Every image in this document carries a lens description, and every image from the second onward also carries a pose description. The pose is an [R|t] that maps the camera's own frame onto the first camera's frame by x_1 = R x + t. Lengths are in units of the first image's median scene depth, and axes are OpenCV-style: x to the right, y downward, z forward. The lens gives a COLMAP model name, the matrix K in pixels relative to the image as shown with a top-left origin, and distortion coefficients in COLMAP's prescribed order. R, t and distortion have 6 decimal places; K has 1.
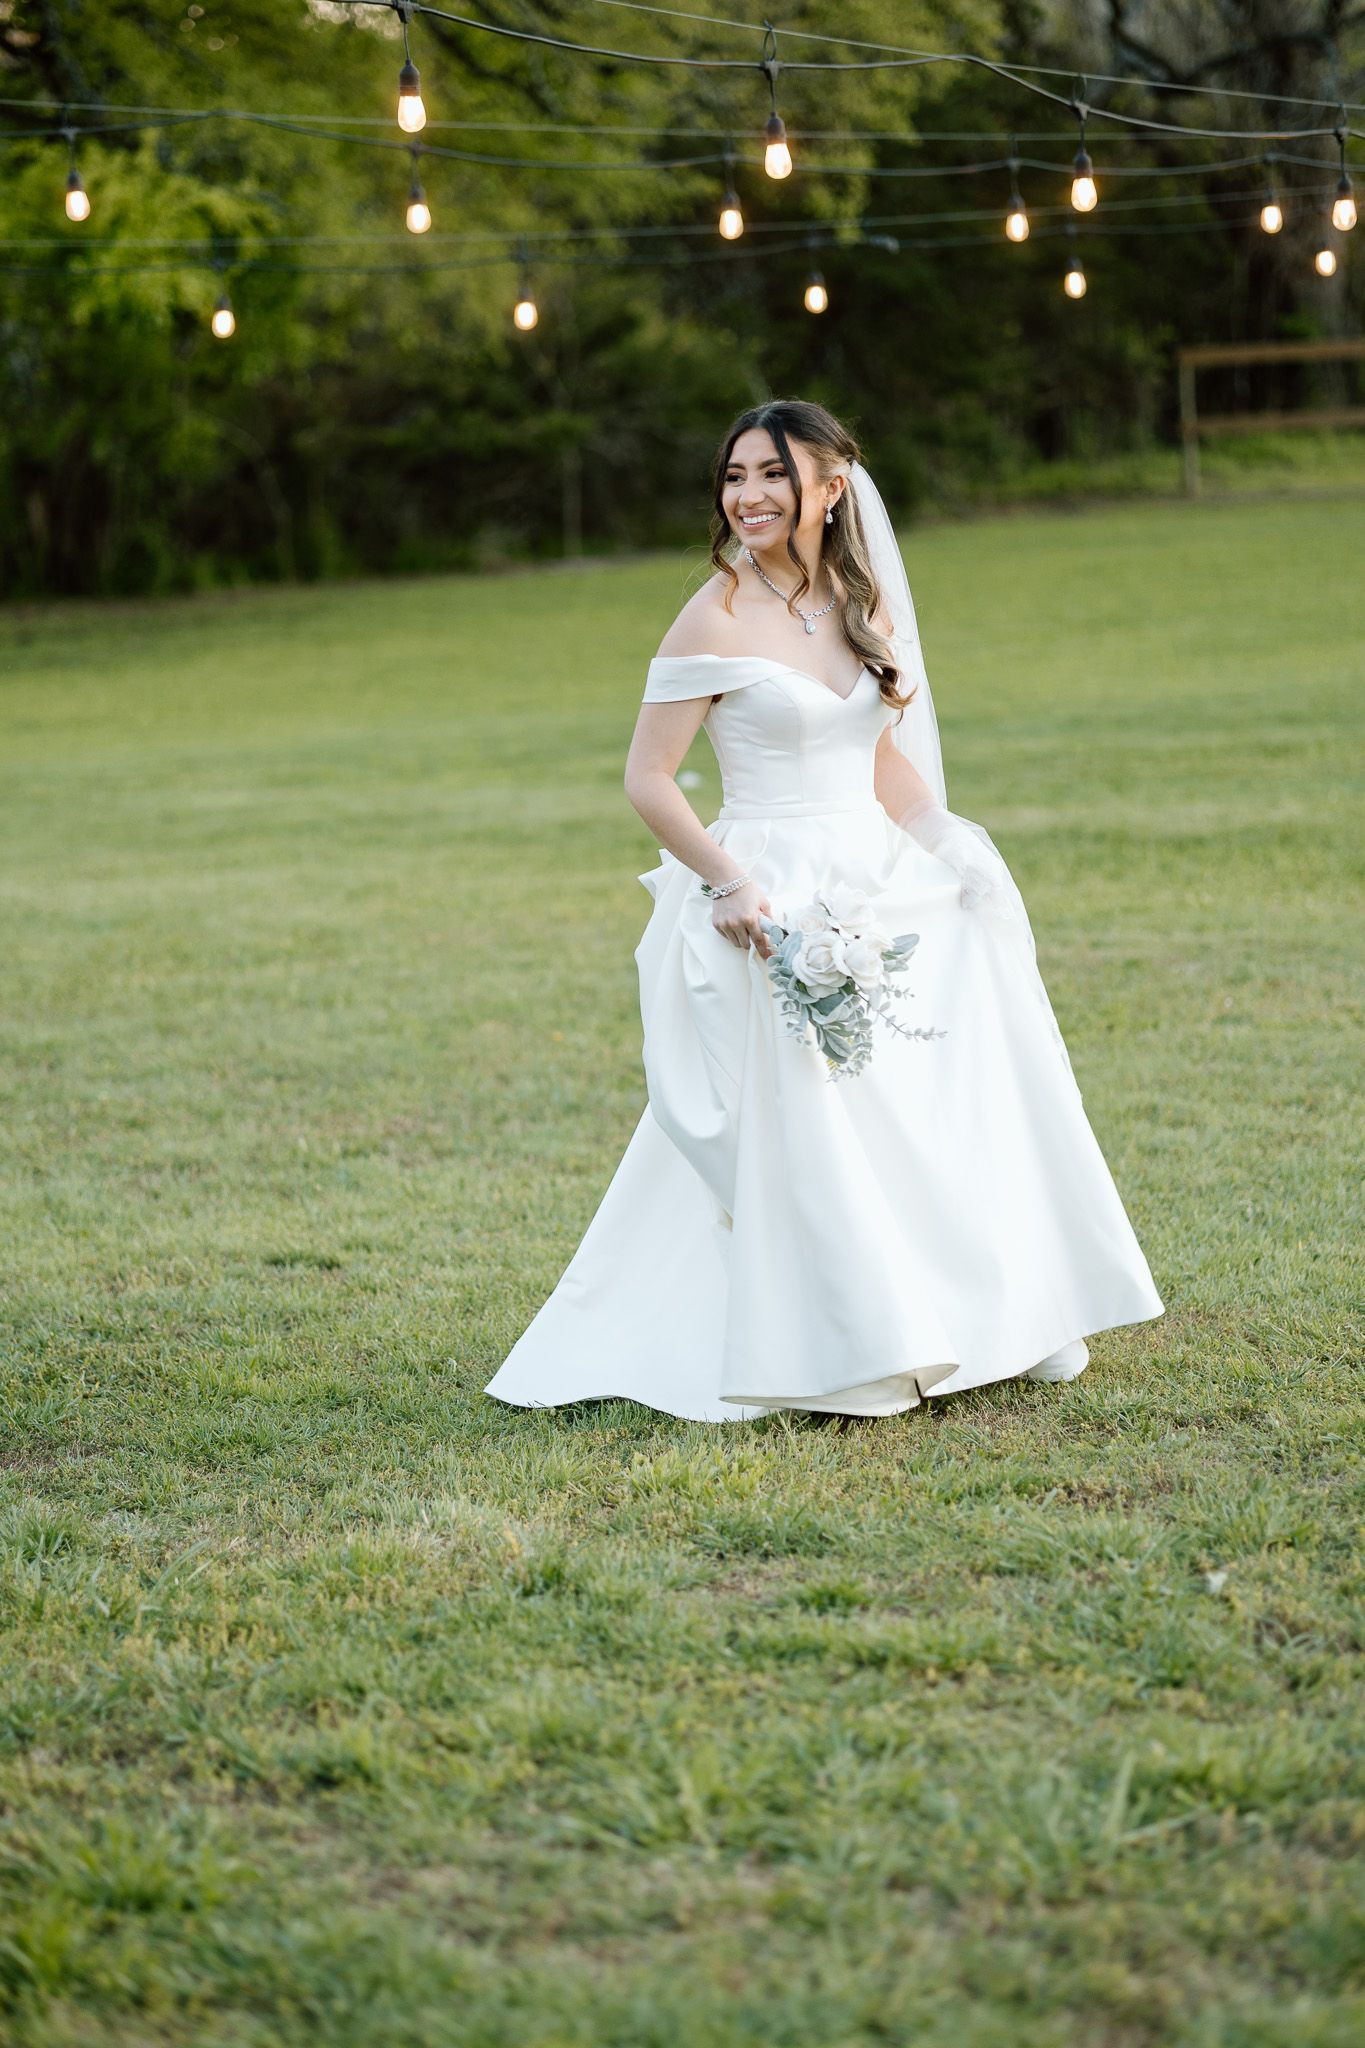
lens RADIAL K [[4989.2, 0, 682.5], [0, 4989.2, 1024.0], [0, 0, 1]] dist [0.356639, 0.073238]
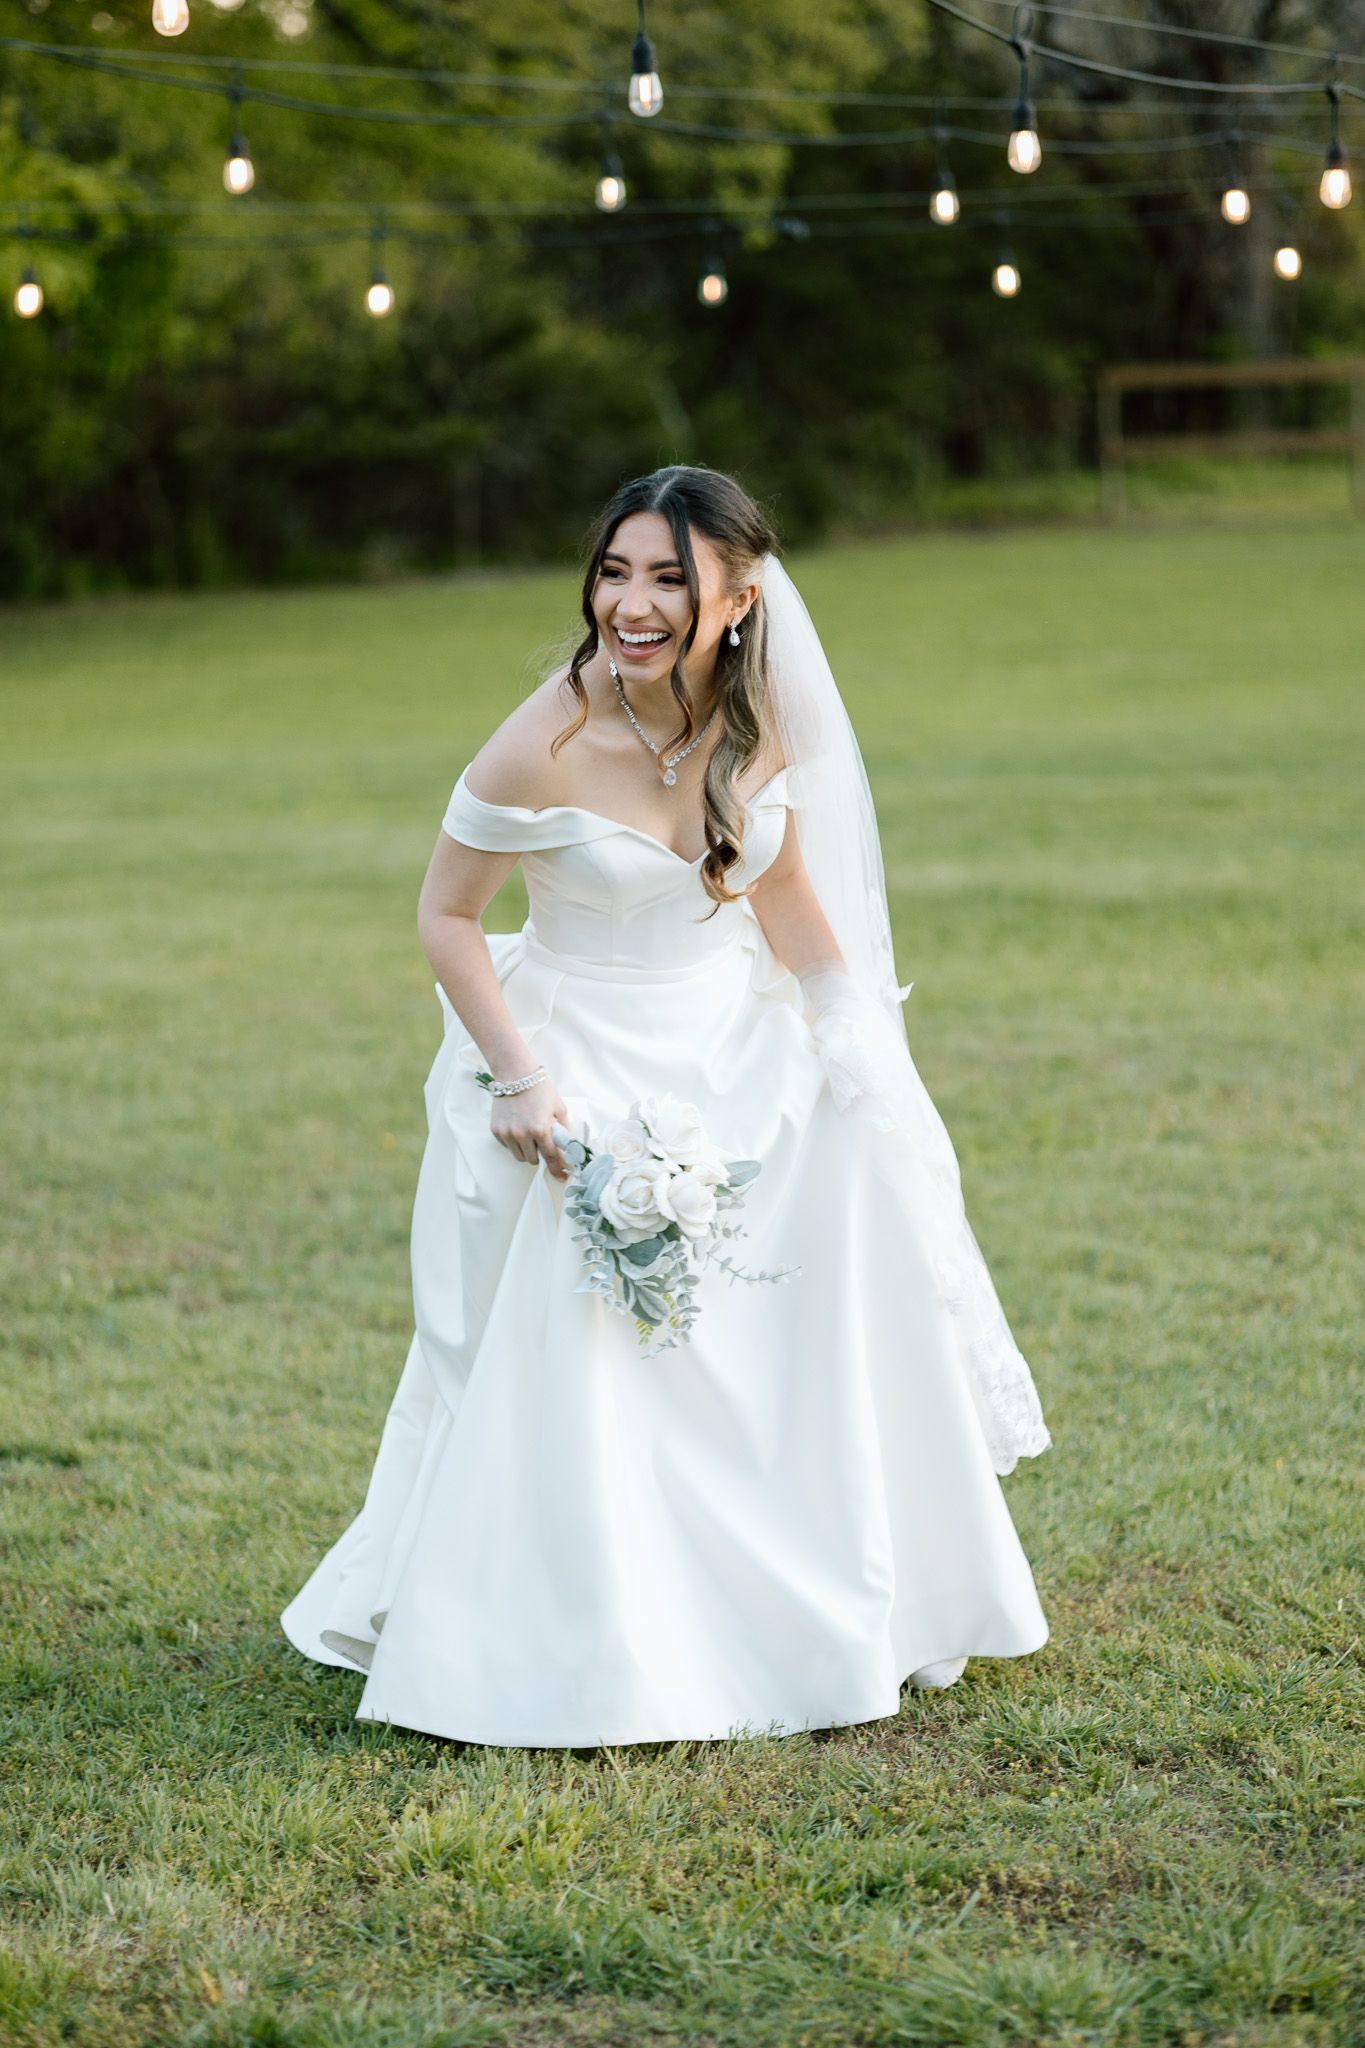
lens RADIAL K [[4989.2, 0, 682.5], [0, 4989.2, 1024.0], [0, 0, 1]] dist [0.356639, 0.073238]
pose [[0.999657, 0.018040, 0.019008, 0.008041], [-0.017987, 0.999834, -0.002945, -0.014930], [-0.019058, 0.002602, 0.999815, 0.138675]]
